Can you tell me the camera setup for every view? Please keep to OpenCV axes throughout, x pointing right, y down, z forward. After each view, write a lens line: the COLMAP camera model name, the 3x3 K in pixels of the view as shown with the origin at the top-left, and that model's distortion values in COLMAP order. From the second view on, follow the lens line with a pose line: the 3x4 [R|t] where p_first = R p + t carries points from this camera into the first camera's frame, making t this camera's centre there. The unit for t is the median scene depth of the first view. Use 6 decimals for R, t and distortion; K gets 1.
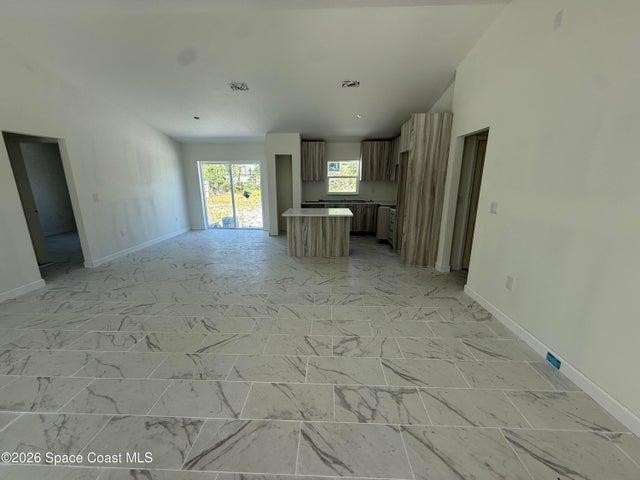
lens RADIAL K [[254.5, 0, 318.5], [0, 254.5, 239.7], [0, 0, 1]] dist [-0.000906, -0.000191]
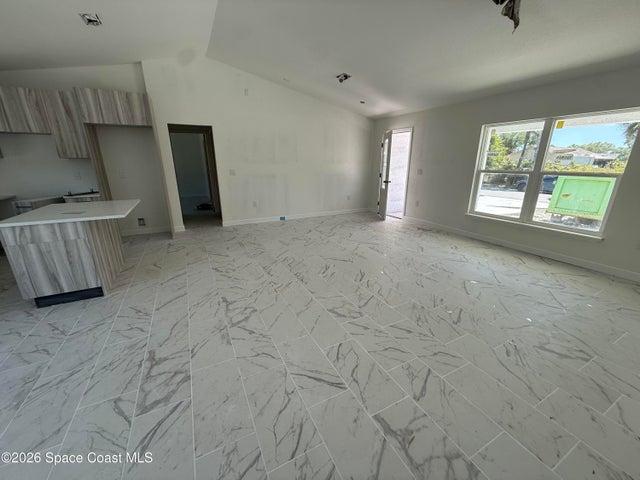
lens RADIAL K [[254.5, 0, 318.5], [0, 254.5, 239.7], [0, 0, 1]] dist [-0.000906, -0.000191]
pose [[-0.486001, -0.258281, 0.834922, -0.780865], [0.204277, 0.895299, 0.395866, -0.170404], [-0.849749, 0.362947, -0.382355, 0.785899]]
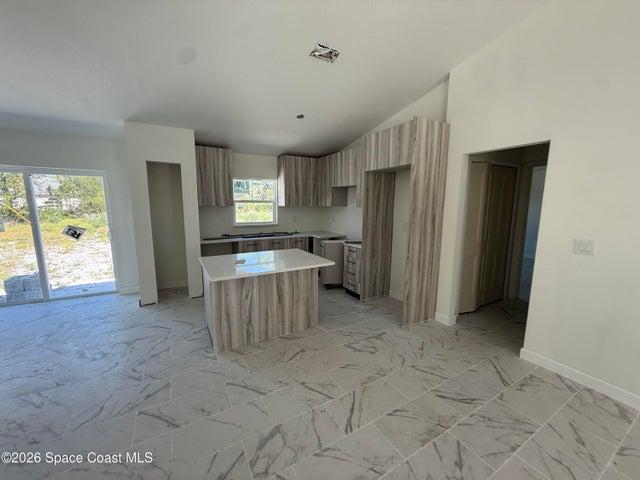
lens RADIAL K [[254.5, 0, 318.5], [0, 254.5, 239.7], [0, 0, 1]] dist [-0.000906, -0.000191]
pose [[0.848631, -0.068260, 0.524563, -0.197888], [0.115160, 0.991695, -0.057258, -0.110219], [-0.516298, 0.109000, 0.849444, 0.441995]]
